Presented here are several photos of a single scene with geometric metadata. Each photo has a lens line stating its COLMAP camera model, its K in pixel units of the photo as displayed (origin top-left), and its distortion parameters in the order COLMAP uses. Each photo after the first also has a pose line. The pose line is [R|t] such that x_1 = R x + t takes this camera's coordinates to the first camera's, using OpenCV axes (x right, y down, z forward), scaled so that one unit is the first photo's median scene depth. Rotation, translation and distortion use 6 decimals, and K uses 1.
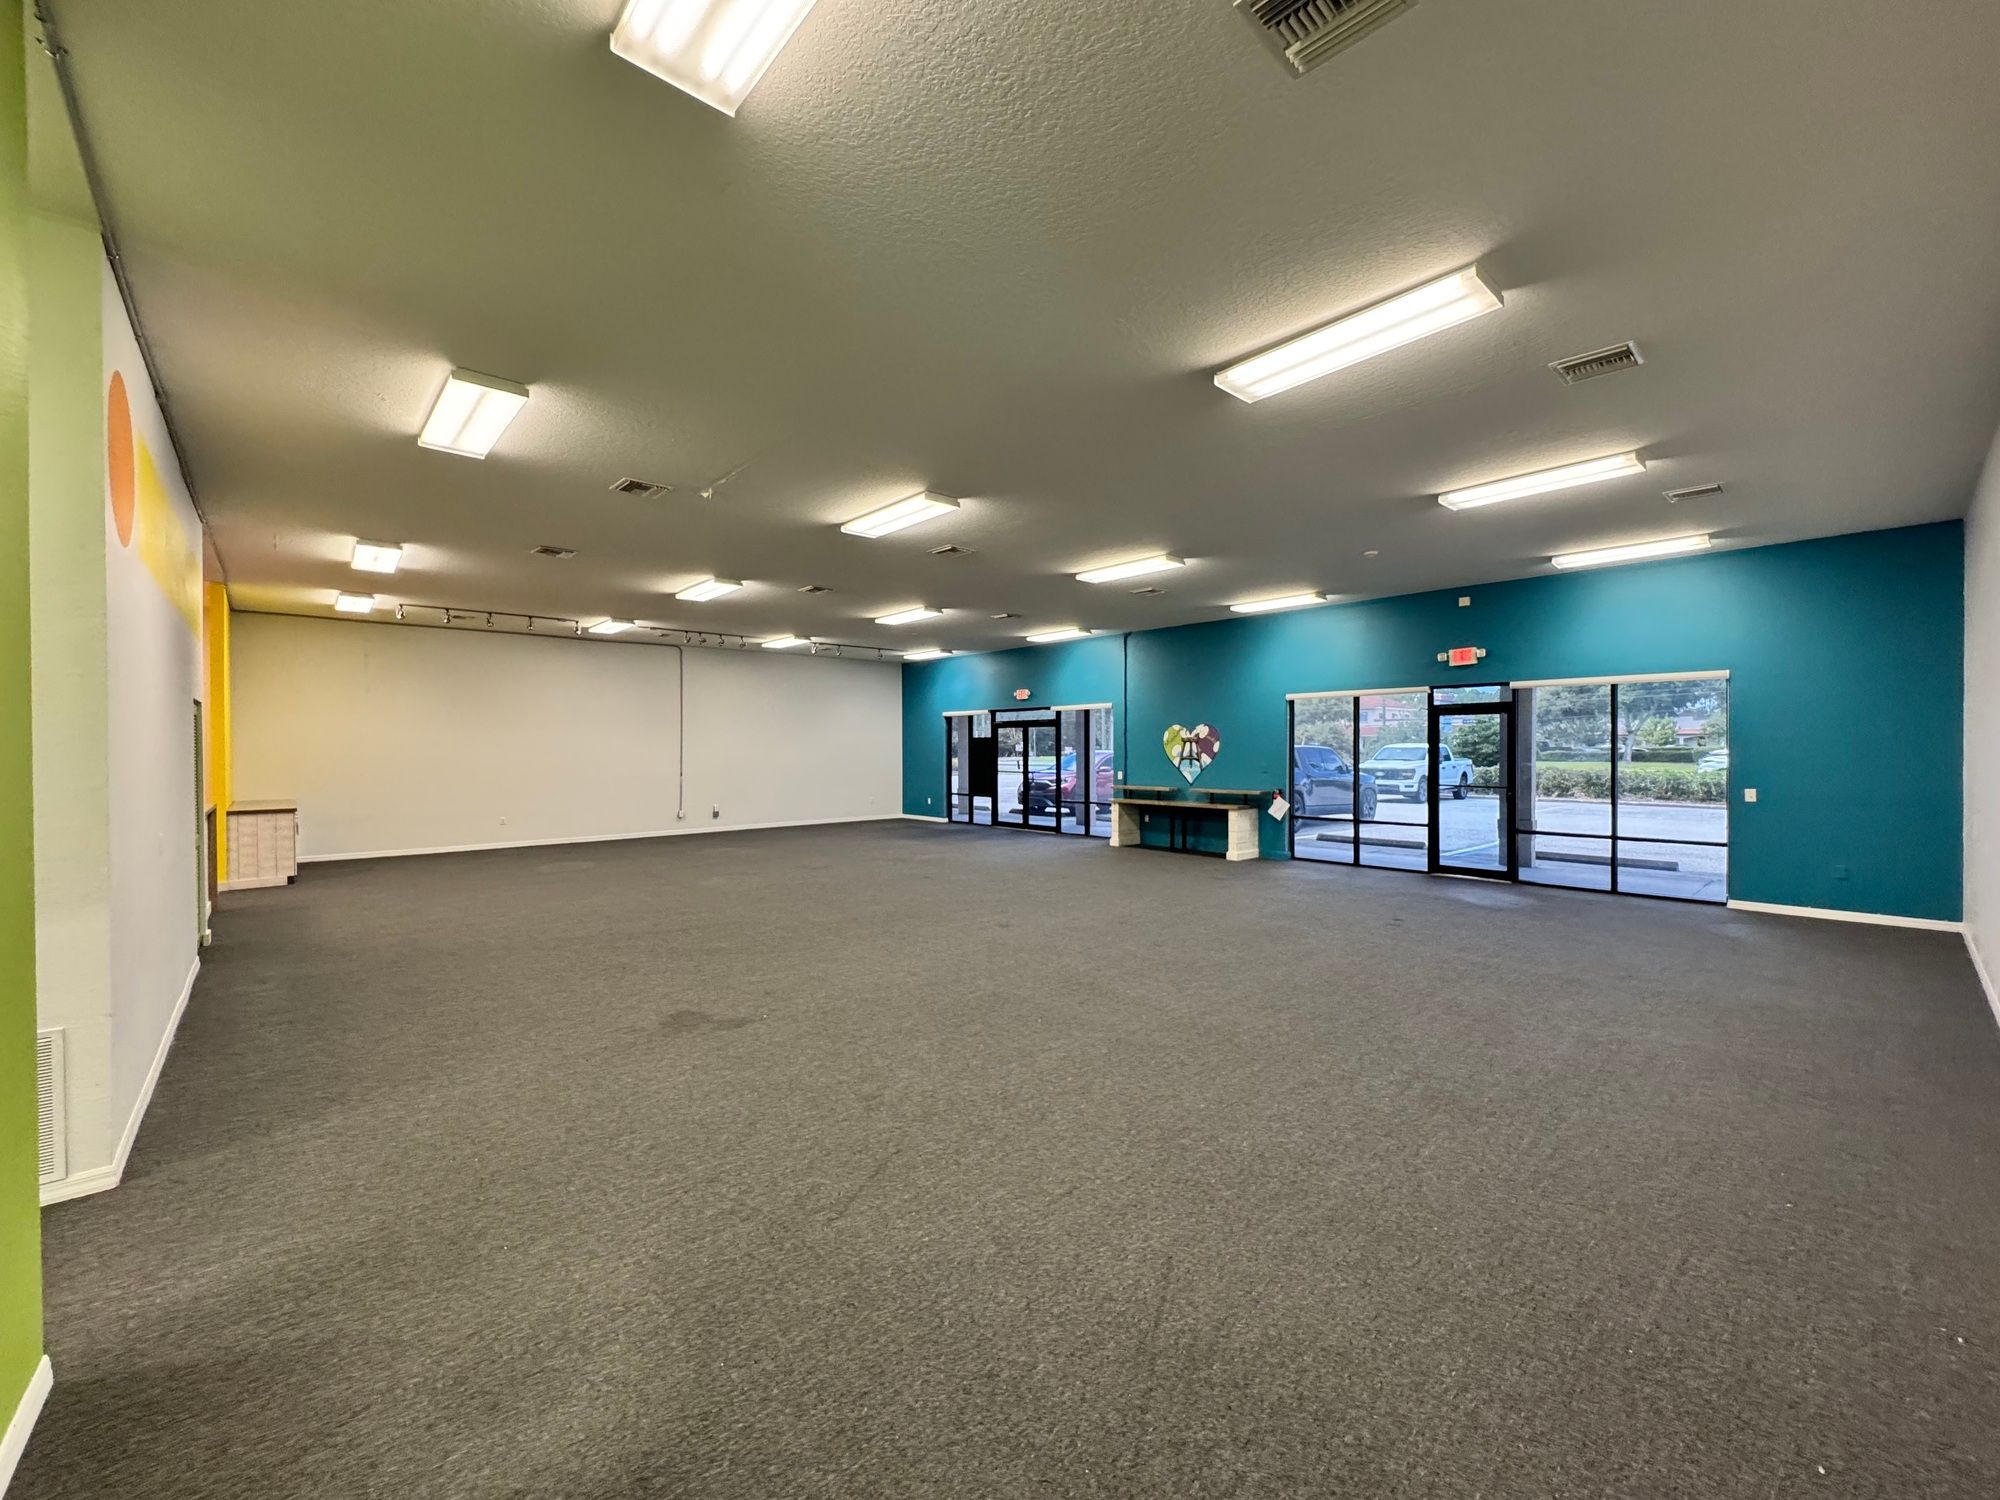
lens RADIAL K [[797.5, 0, 1009.4], [0, 797.5, 752.2], [0, 0, 1]] dist [0.001240, -0.000026]
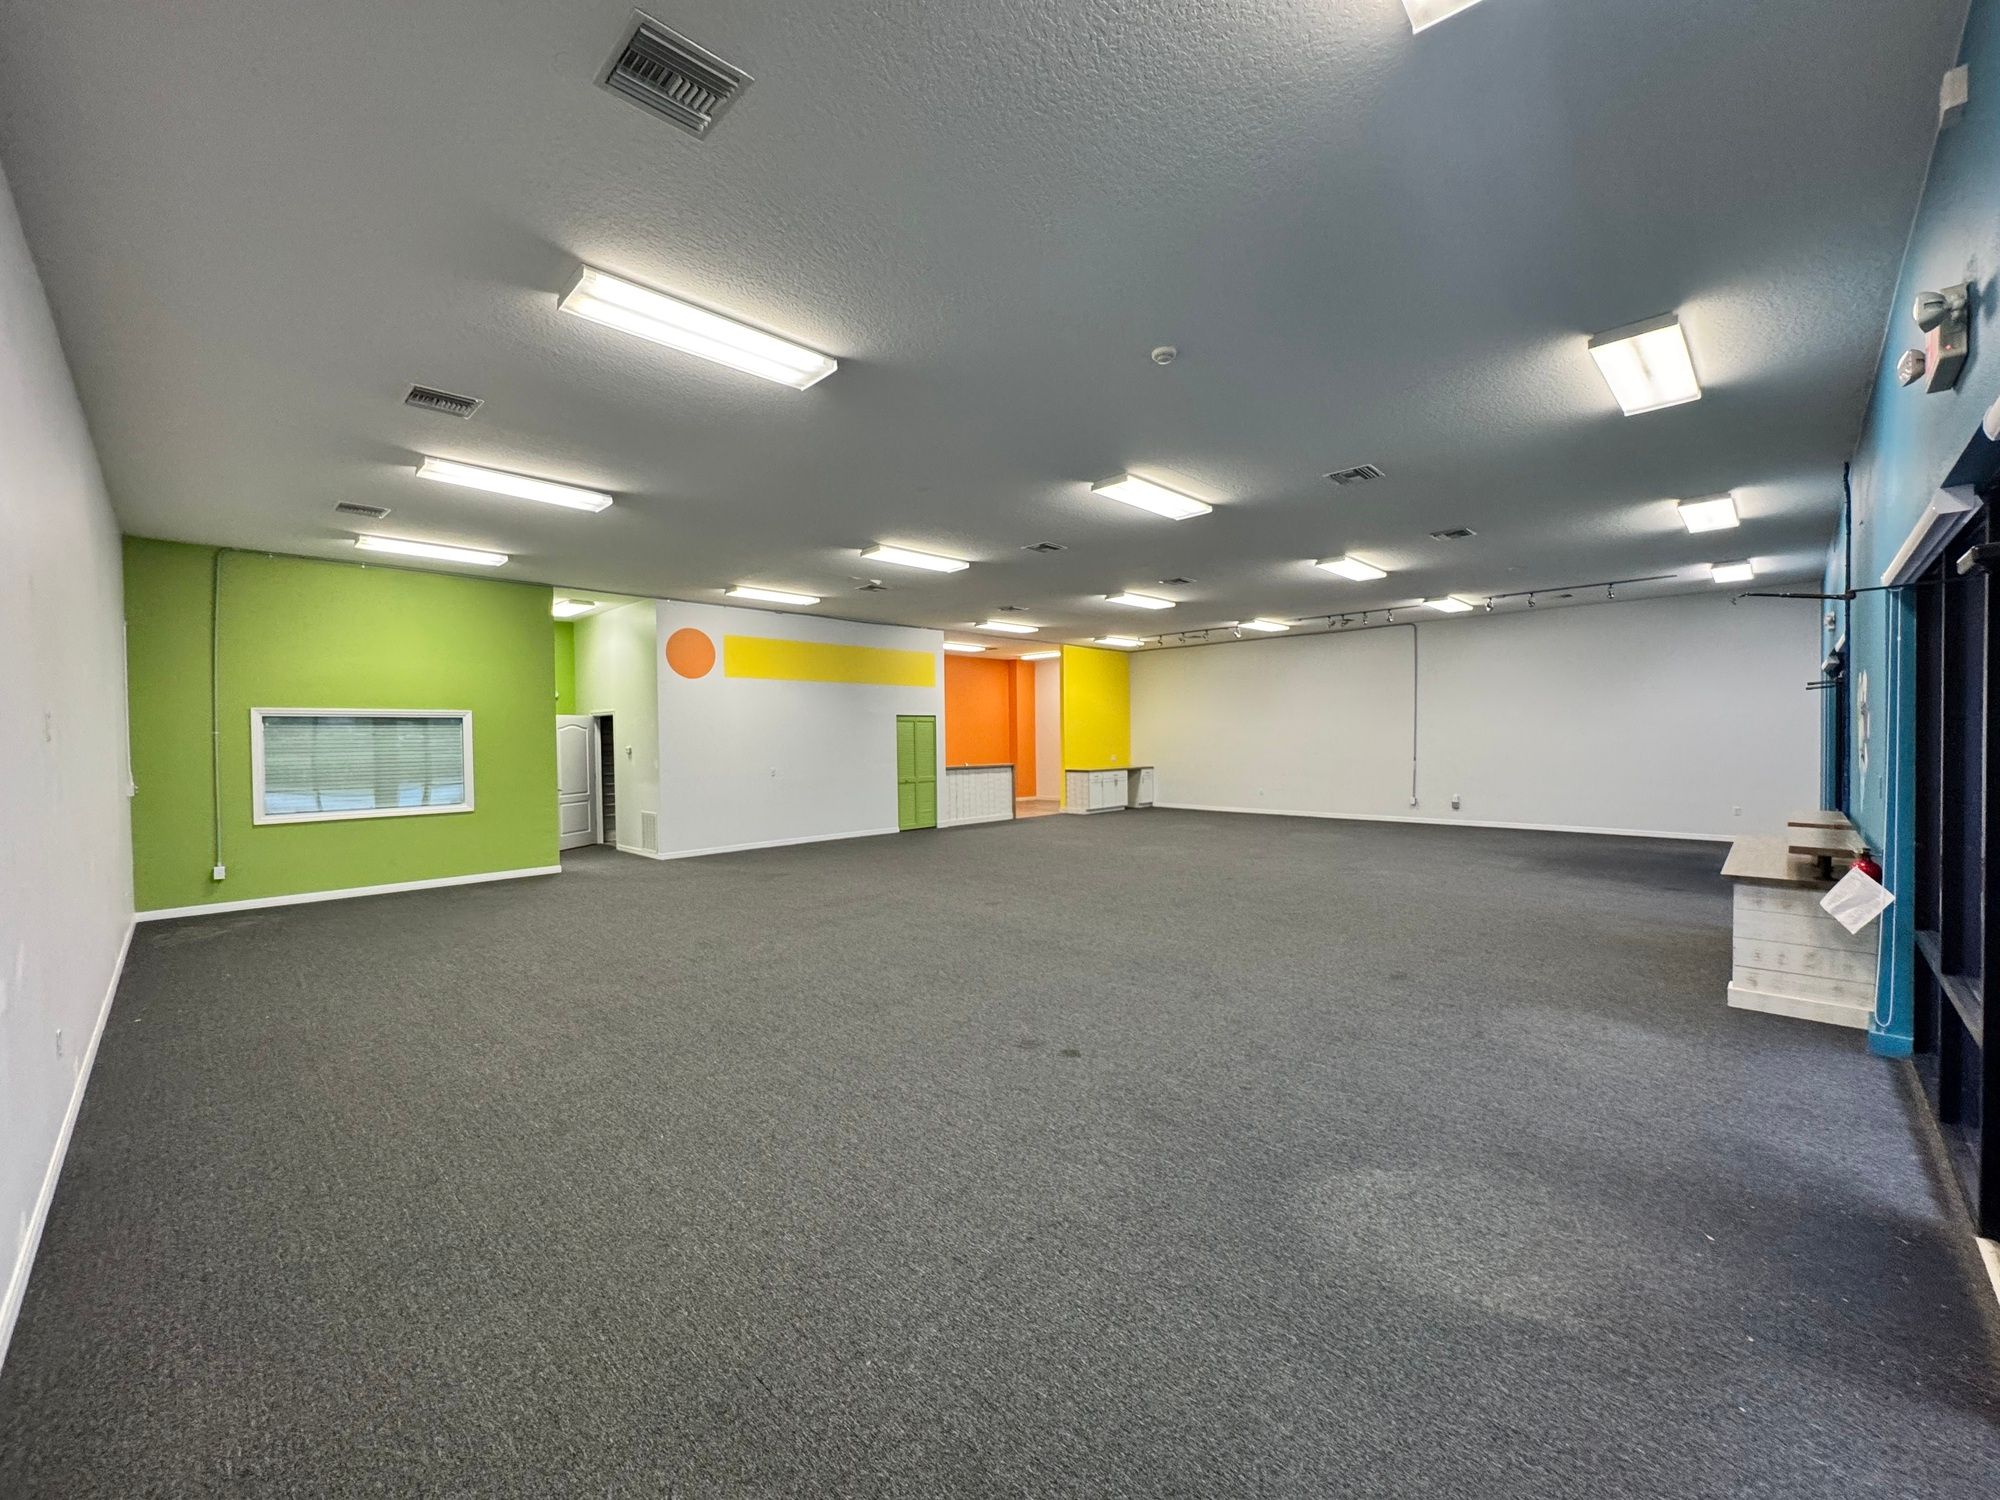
lens RADIAL K [[797.5, 0, 993.9], [0, 797.5, 750.4], [0, 0, 1]] dist [0.001240, -0.000026]
pose [[0.054016, 0.021458, -0.998310, 0.243767], [0.004968, 0.999751, 0.021758, -0.002469], [0.998528, -0.006135, 0.053895, 0.218189]]
